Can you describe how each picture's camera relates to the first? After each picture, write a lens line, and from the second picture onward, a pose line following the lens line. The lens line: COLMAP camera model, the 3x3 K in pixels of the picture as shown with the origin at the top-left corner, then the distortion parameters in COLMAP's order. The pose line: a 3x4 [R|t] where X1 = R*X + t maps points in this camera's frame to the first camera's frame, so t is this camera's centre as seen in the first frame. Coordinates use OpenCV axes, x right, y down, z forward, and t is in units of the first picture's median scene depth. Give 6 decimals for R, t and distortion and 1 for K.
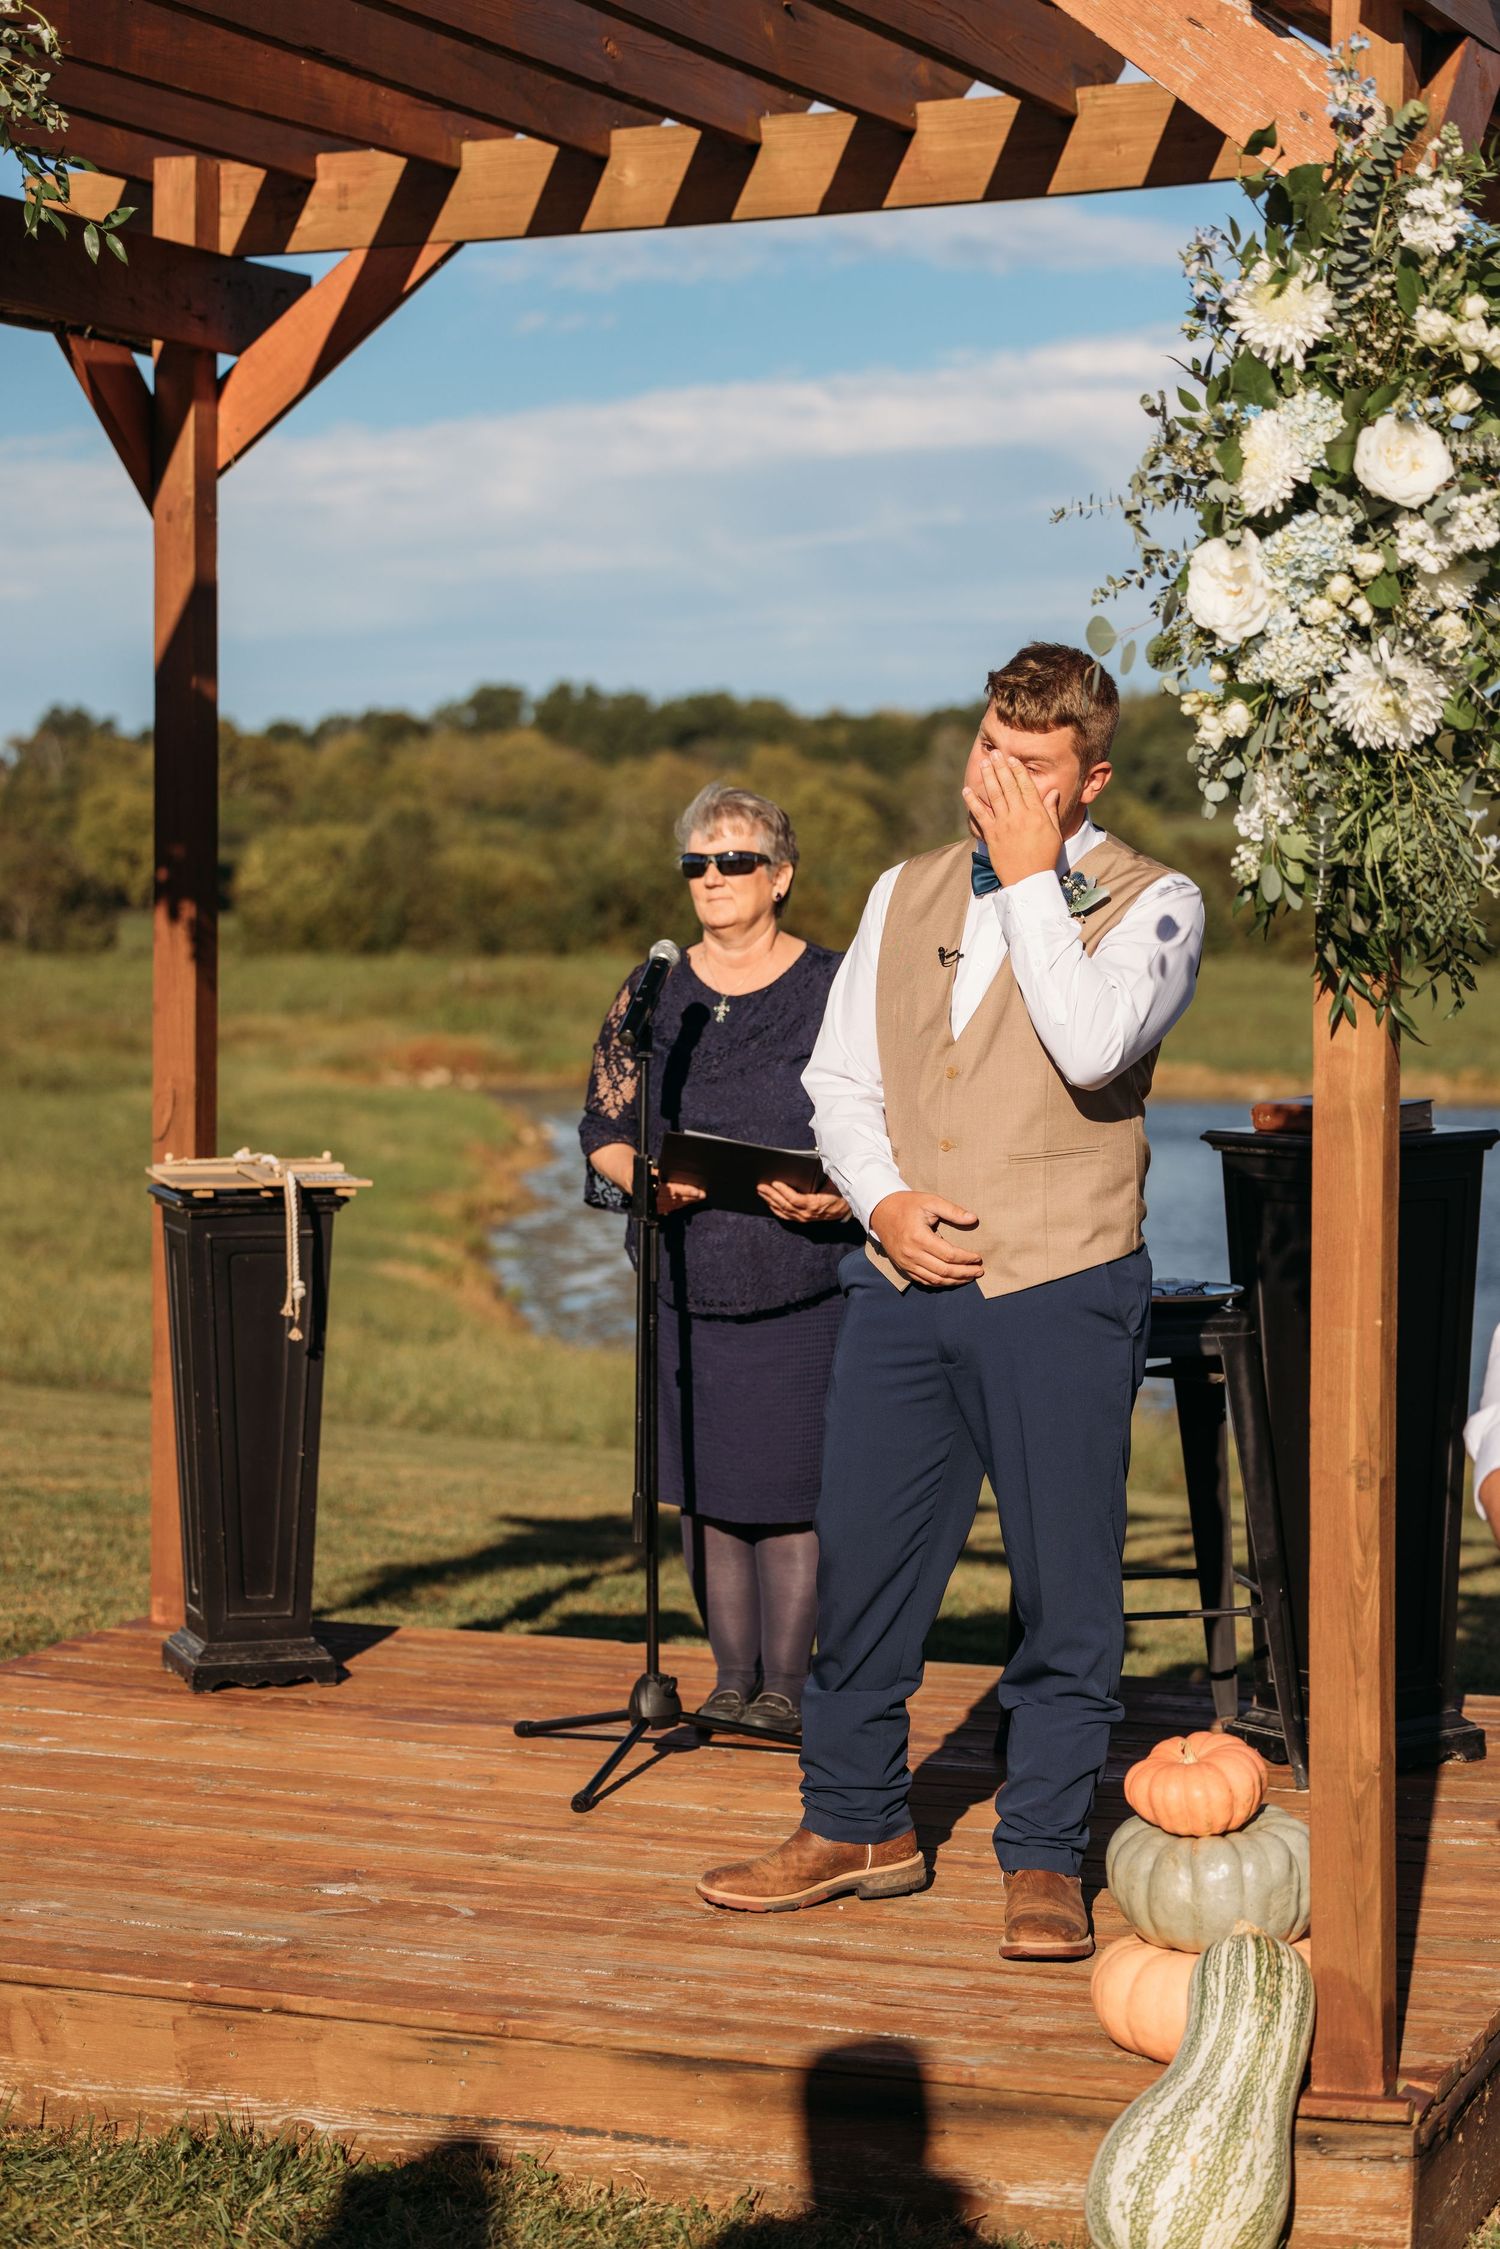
lens RADIAL K [[4355.7, 0, 754.5], [0, 4355.7, 1126.2], [0, 0, 1]] dist [0.039199, 0.000000]
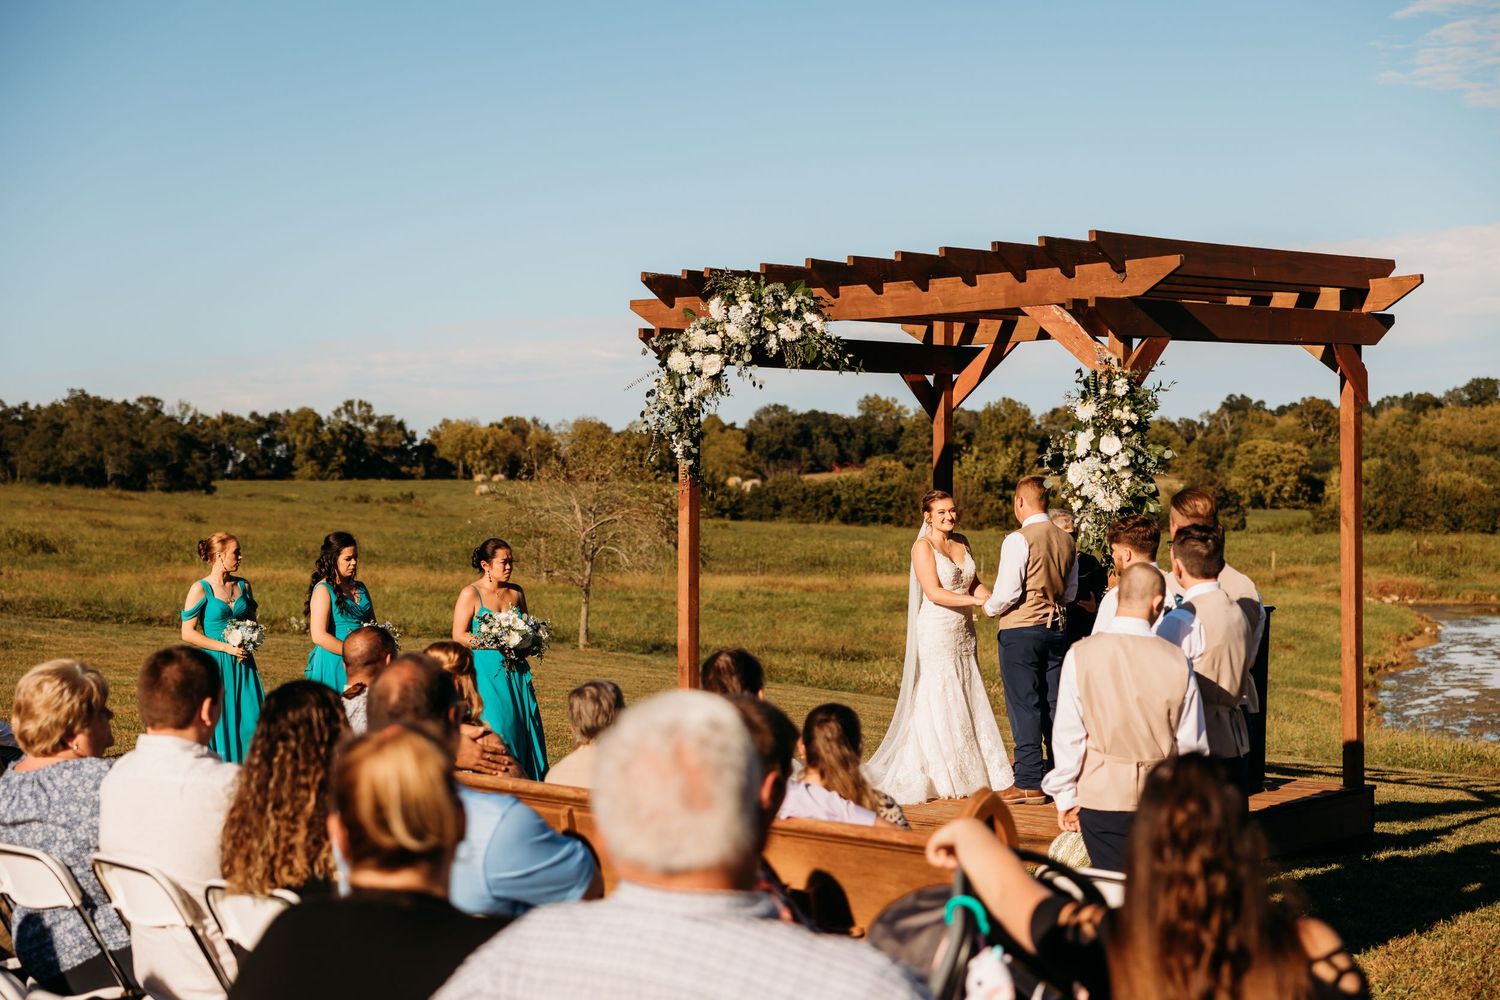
lens RADIAL K [[2394.6, 0, 749.9], [0, 2394.6, 501.4], [0, 0, 1]] dist [0.011636, 0.000000]
pose [[0.936199, -0.003561, -0.351453, 0.383920], [-0.014436, 0.998715, -0.048575, 0.013409], [0.351175, 0.050550, 0.934944, -0.788232]]
